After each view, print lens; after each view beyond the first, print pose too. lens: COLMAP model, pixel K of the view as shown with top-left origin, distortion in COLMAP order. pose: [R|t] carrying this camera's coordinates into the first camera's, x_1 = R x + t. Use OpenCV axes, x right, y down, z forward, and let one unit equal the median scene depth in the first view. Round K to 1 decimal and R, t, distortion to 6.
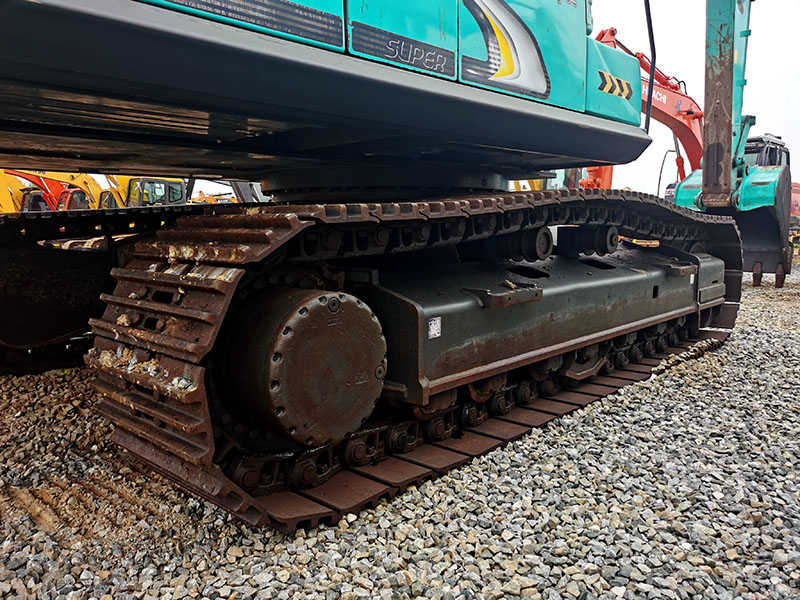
lens RADIAL K [[621.1, 0, 400.2], [0, 621.1, 297.3], [0, 0, 1]] dist [0.045100, -0.038053]
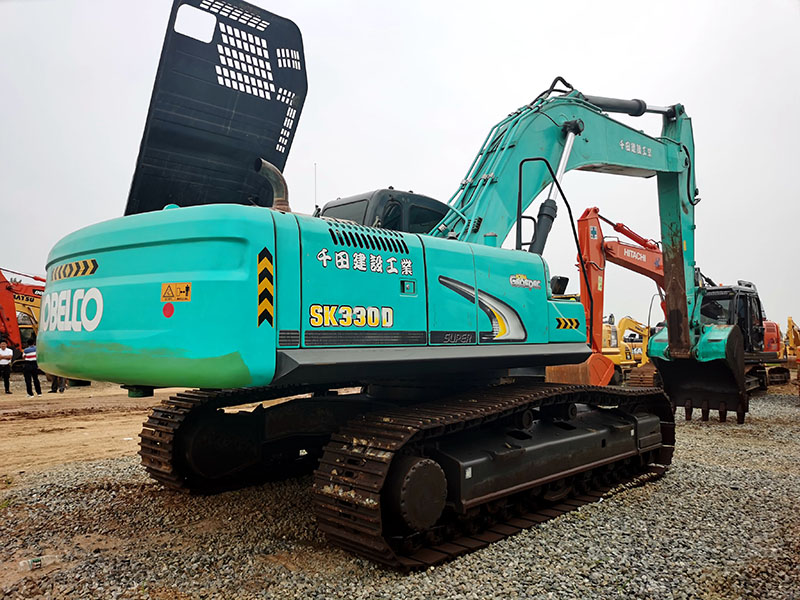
lens RADIAL K [[621.1, 0, 400.2], [0, 621.1, 297.3], [0, 0, 1]] dist [0.045100, -0.038053]
pose [[0.999740, 0.000956, -0.022785, -0.113193], [-0.005031, 0.983747, -0.179488, -0.139039], [0.022243, 0.179556, 0.983496, -1.023606]]
